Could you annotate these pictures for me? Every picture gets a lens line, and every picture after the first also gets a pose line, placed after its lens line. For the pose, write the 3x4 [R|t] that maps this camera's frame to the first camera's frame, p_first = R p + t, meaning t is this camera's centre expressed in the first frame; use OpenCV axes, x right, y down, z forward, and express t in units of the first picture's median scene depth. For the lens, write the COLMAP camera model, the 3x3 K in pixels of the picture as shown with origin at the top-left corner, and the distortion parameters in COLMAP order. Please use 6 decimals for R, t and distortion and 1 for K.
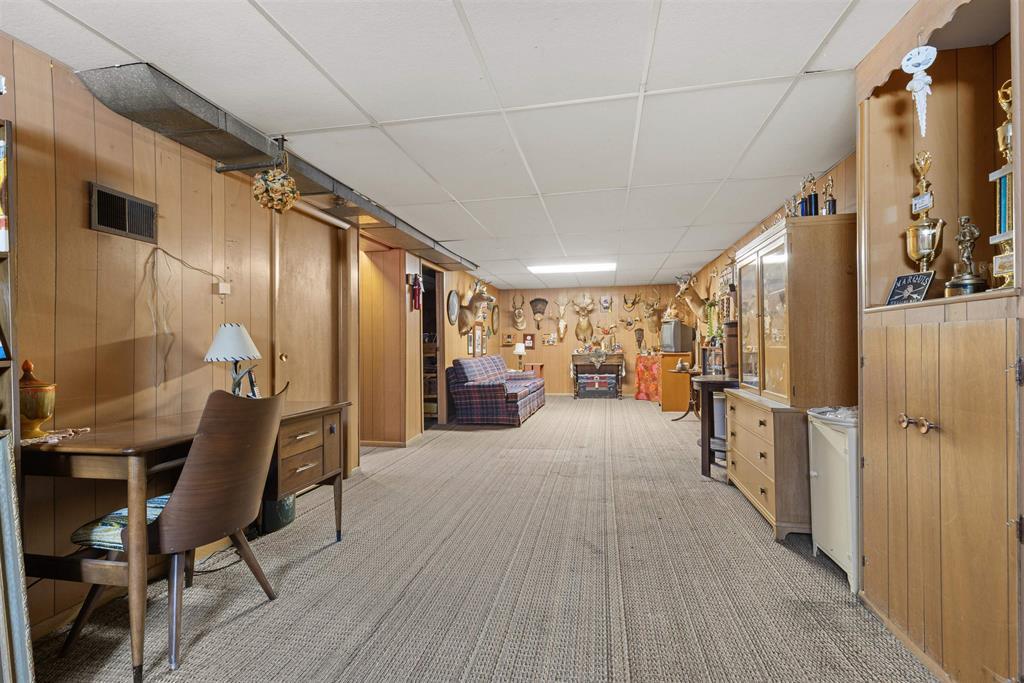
lens RADIAL K [[481.4, 0, 512.0], [0, 481.4, 341.5], [0, 0, 1]] dist [0.001325, 0.000269]
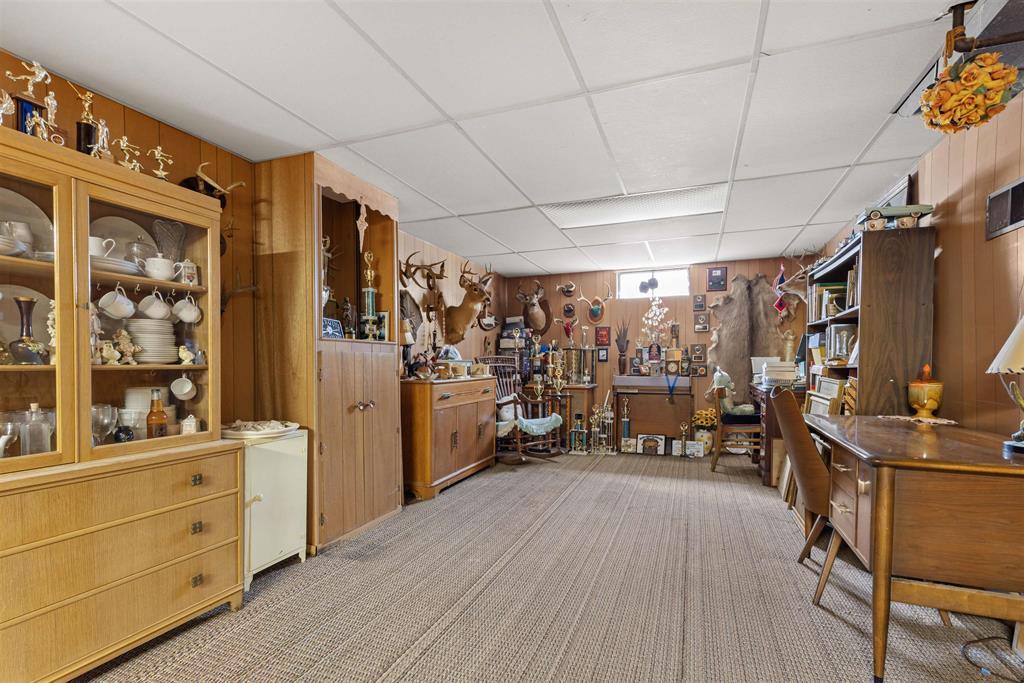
lens RADIAL K [[481.4, 0, 512.0], [0, 481.4, 341.5], [0, 0, 1]] dist [0.001325, 0.000269]
pose [[-0.983576, 0.024344, 0.178845, -0.065460], [0.014534, 0.998327, -0.055964, 0.029211], [-0.179908, -0.052446, -0.982284, 2.333859]]
